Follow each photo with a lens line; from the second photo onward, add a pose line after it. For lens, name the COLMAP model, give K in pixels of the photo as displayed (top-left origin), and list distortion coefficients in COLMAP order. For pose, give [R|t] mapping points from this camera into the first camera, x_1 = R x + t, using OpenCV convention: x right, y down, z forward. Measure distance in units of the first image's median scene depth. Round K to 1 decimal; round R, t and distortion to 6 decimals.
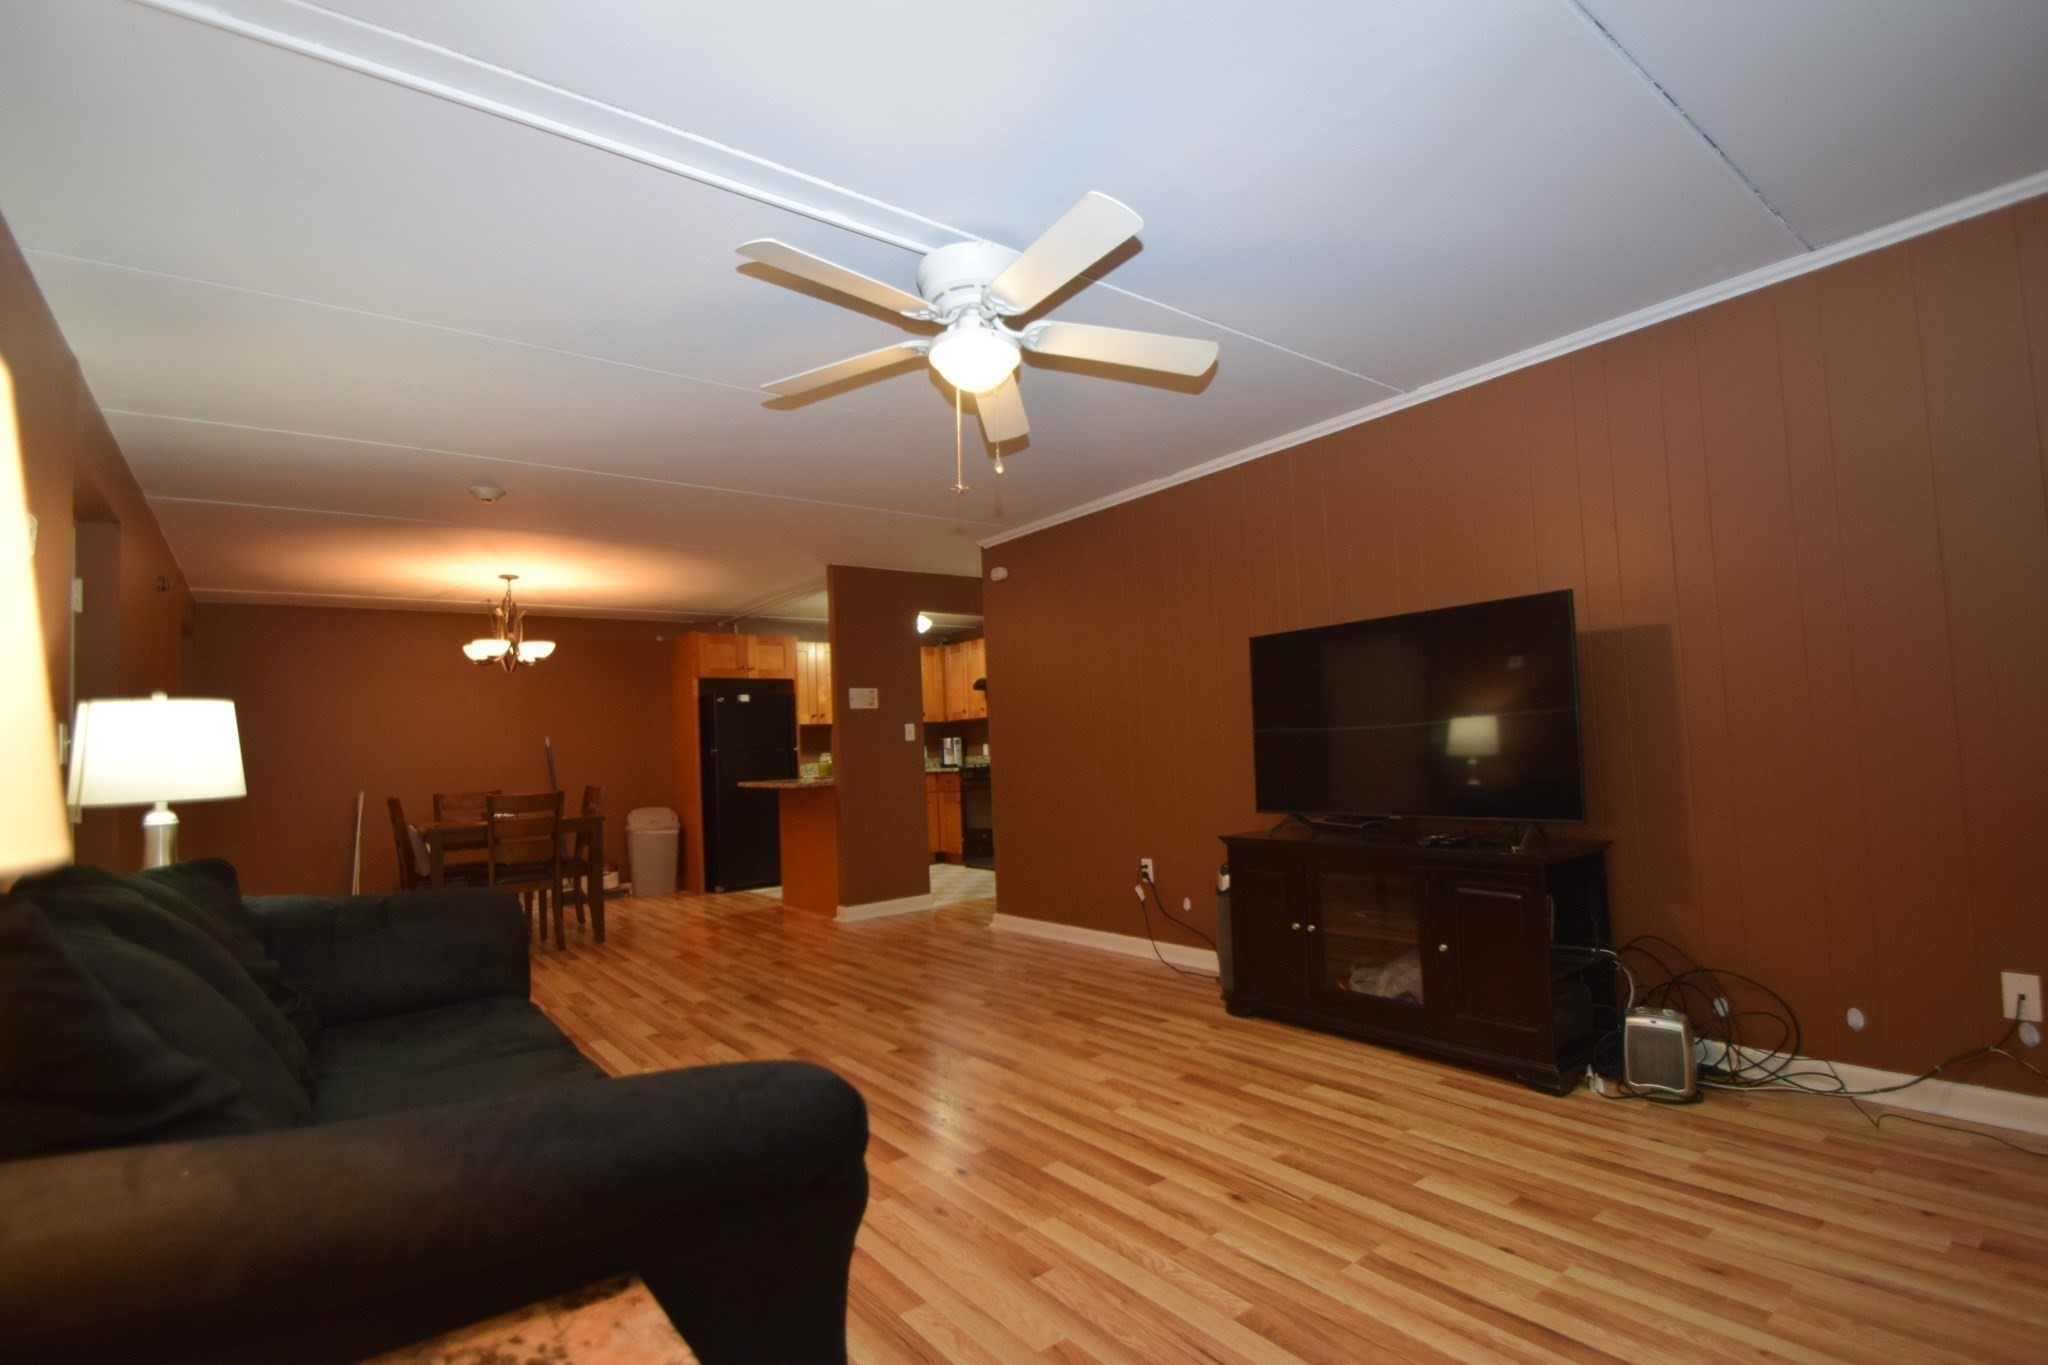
lens RADIAL K [[962.5, 0, 1038.7], [0, 962.5, 661.5], [0, 0, 1]] dist [0.004415, -0.016869]
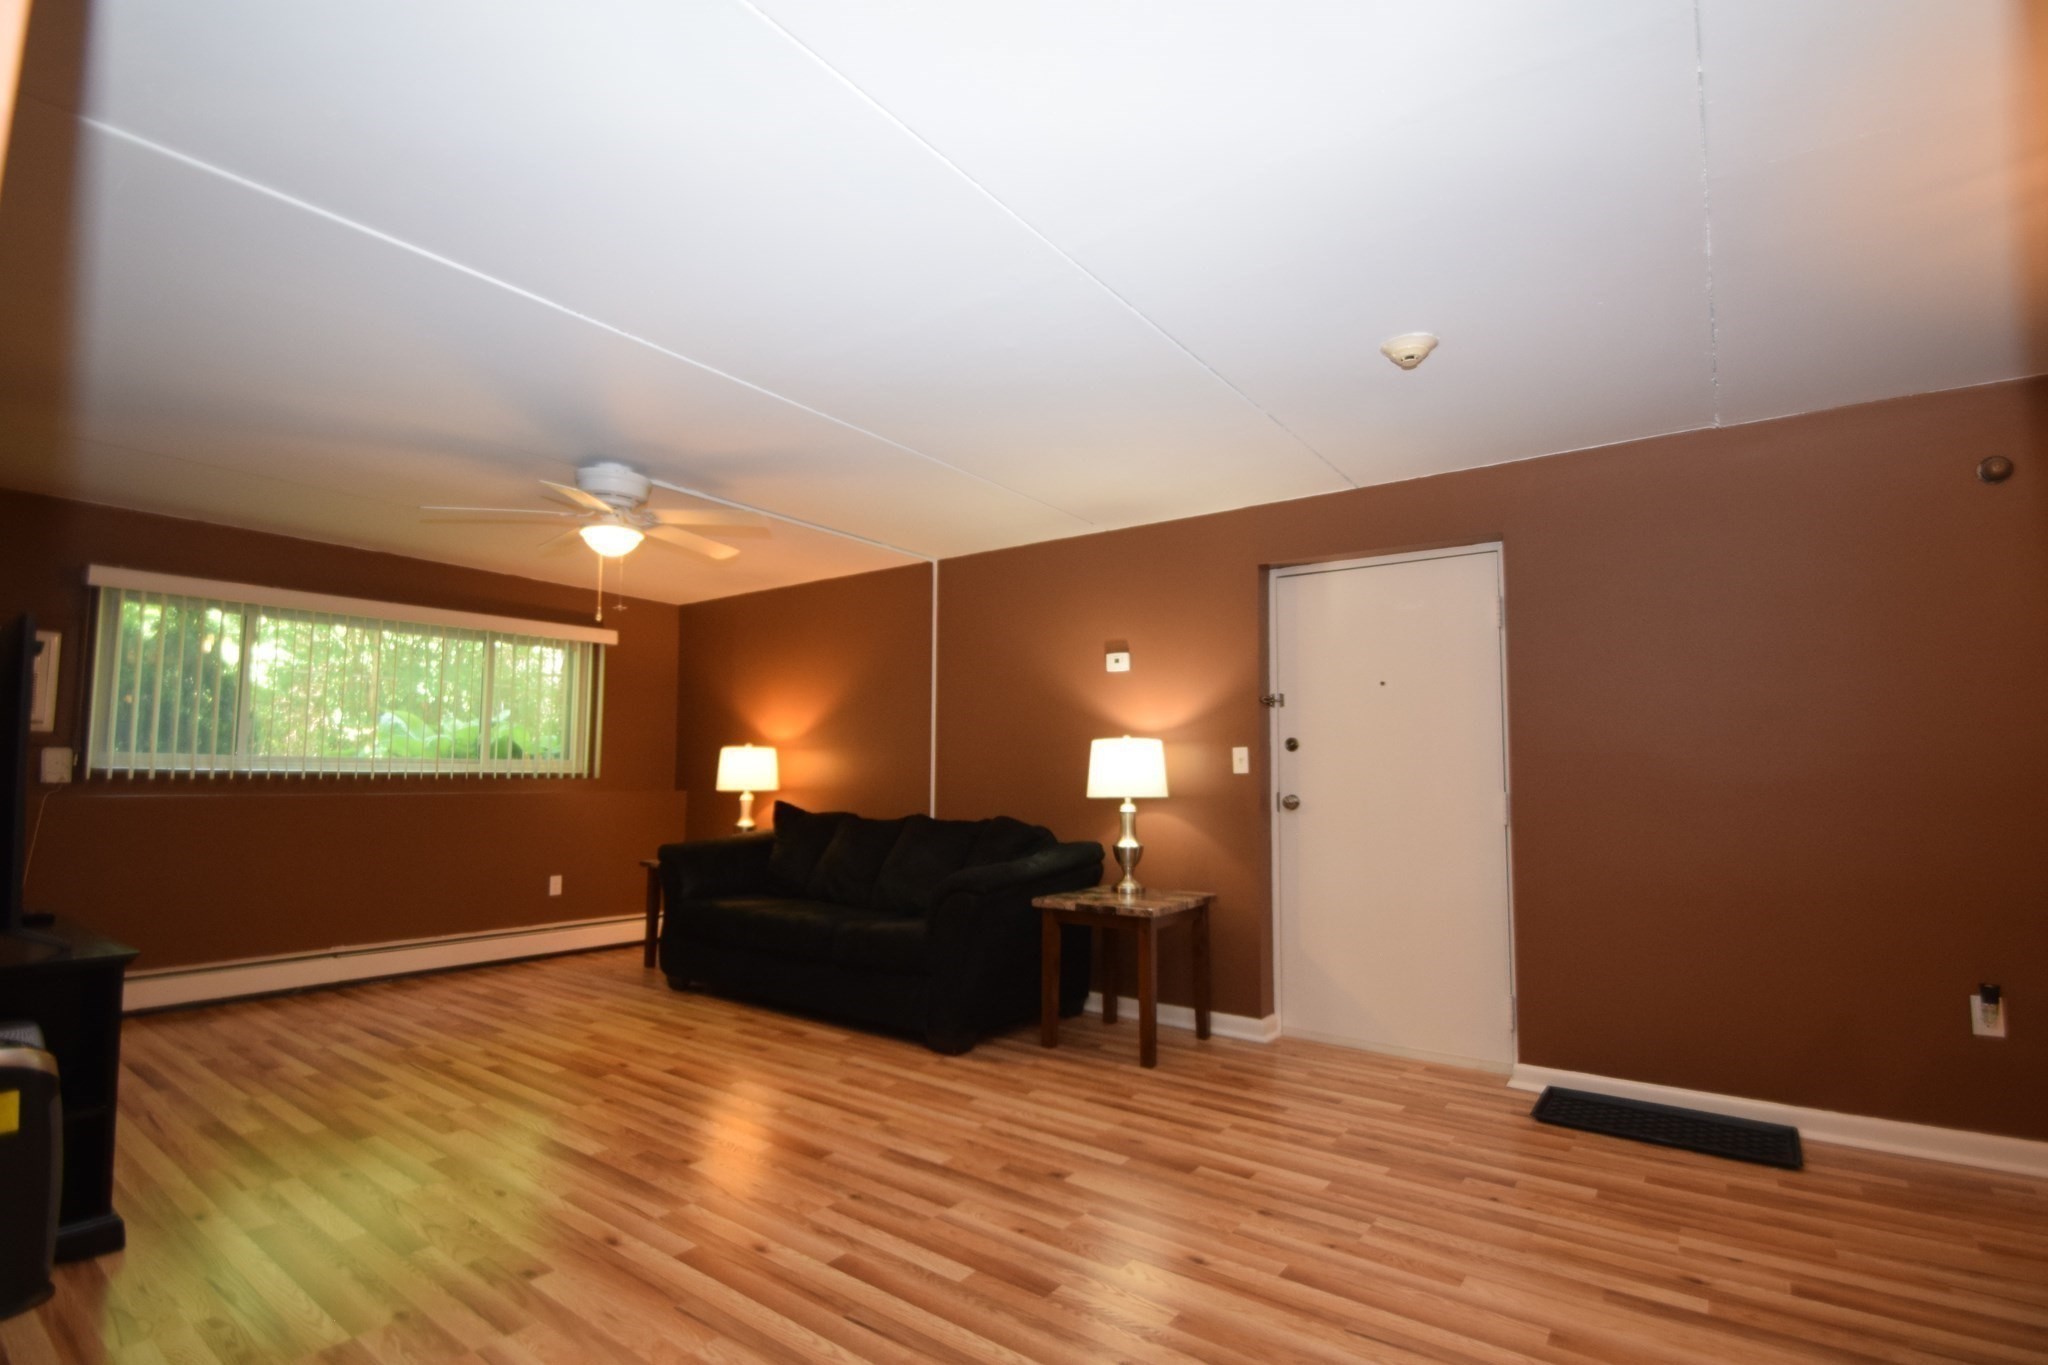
lens RADIAL K [[948.4, 0, 1035.9], [0, 948.4, 702.9], [0, 0, 1]] dist [0.005963, -0.015654]
pose [[-0.960900, 0.017744, -0.276327, -0.093412], [0.061882, 0.986465, -0.151844, 0.071633], [0.269893, -0.163006, -0.948992, 0.828593]]
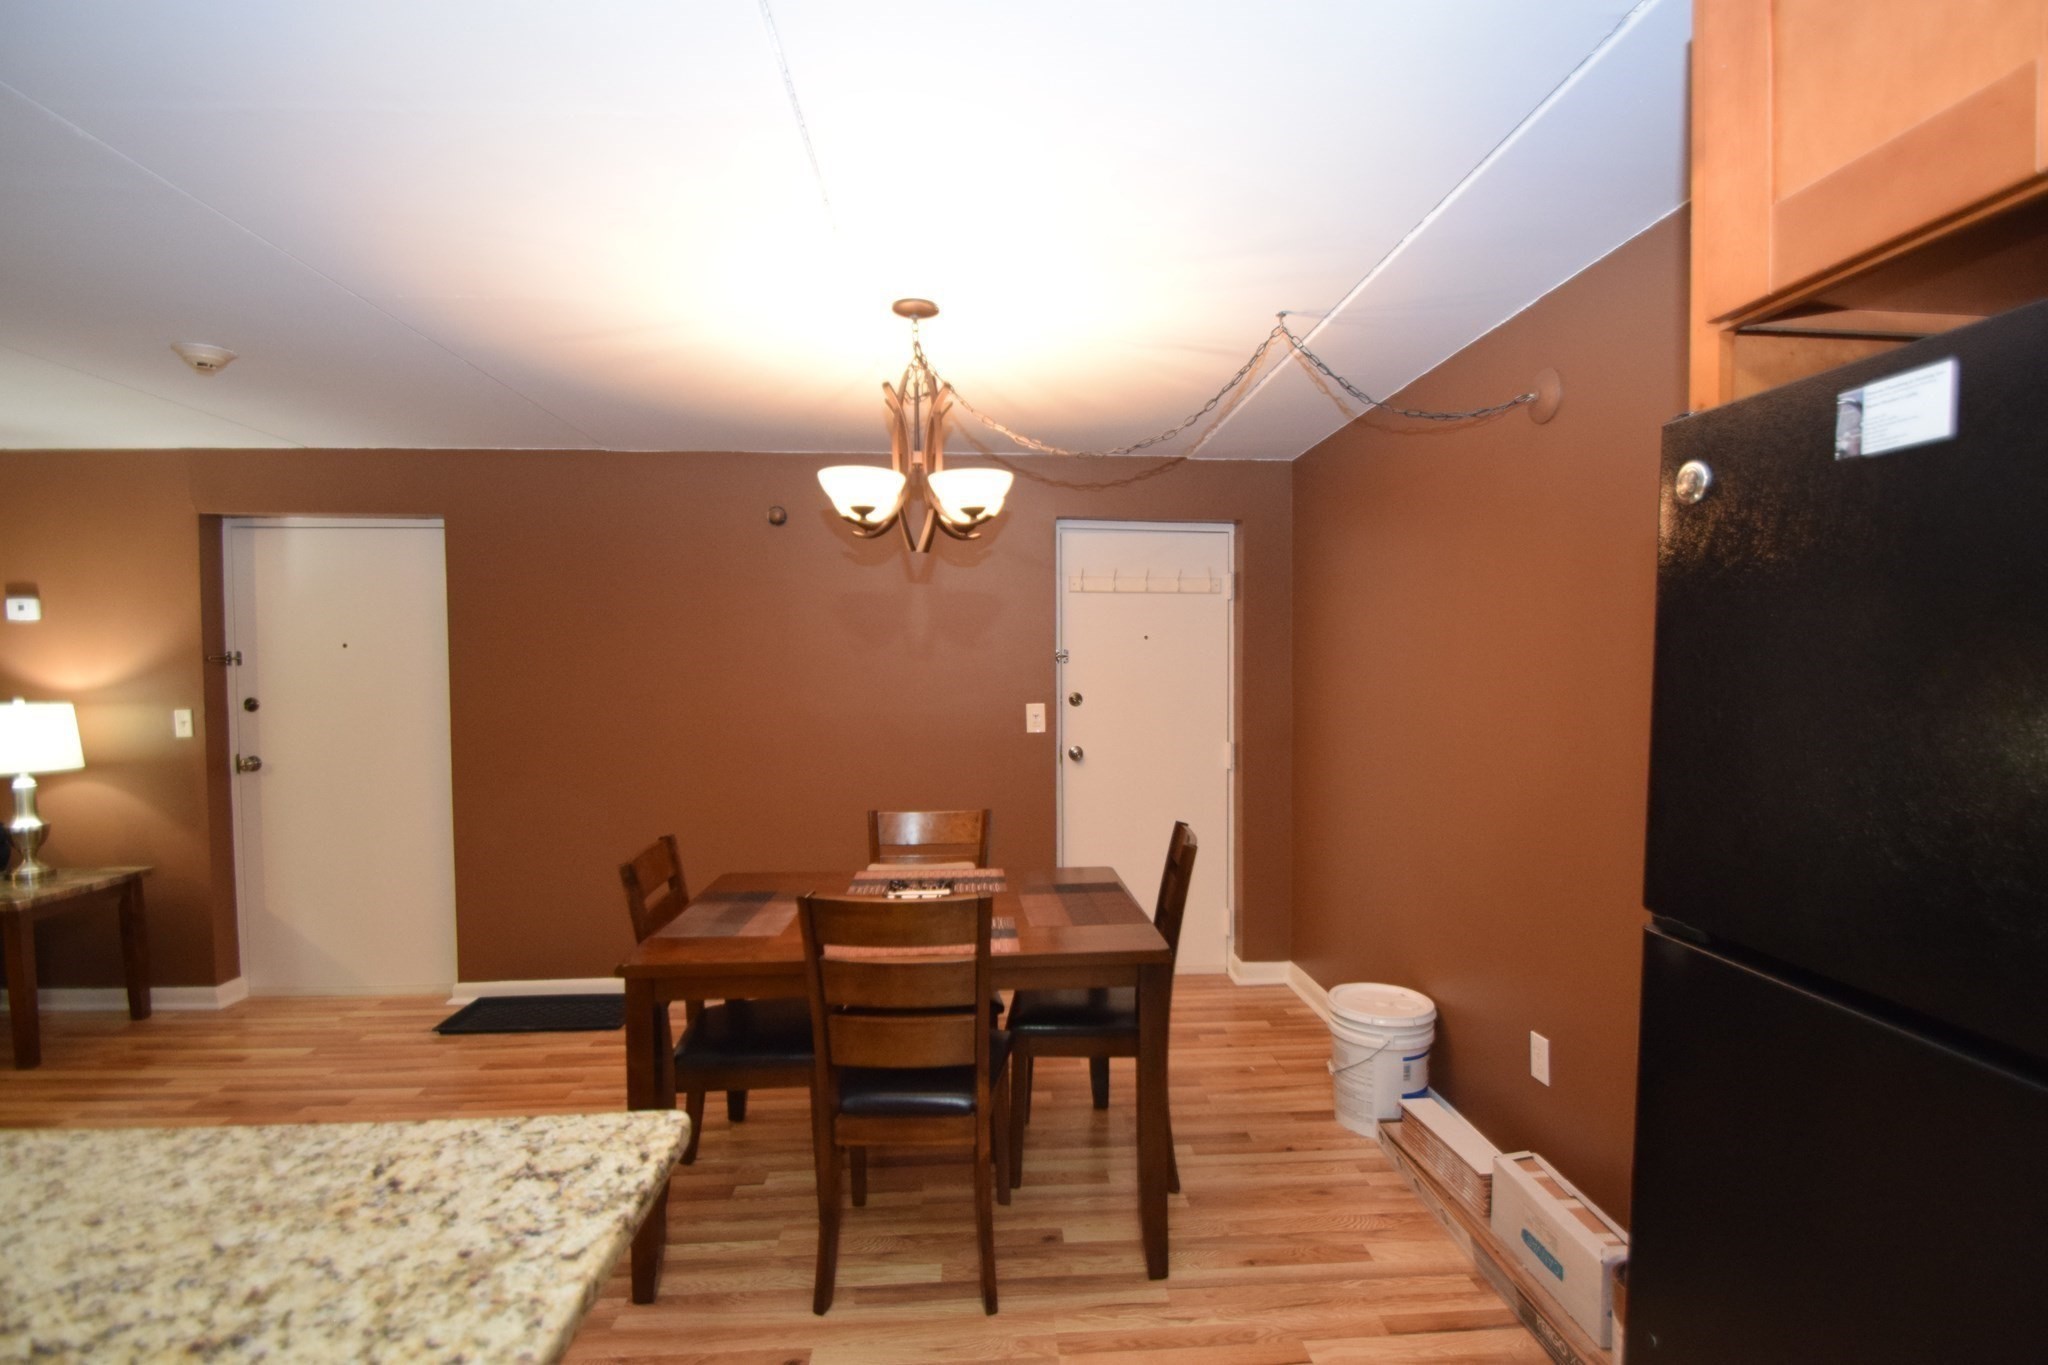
lens RADIAL K [[948.4, 0, 1035.9], [0, 948.4, 702.9], [0, 0, 1]] dist [0.005963, -0.015654]
pose [[-0.562352, 0.083123, -0.822709, -0.195499], [0.108056, 0.993790, 0.026549, 0.054177], [0.819807, -0.073968, -0.567842, 0.998939]]
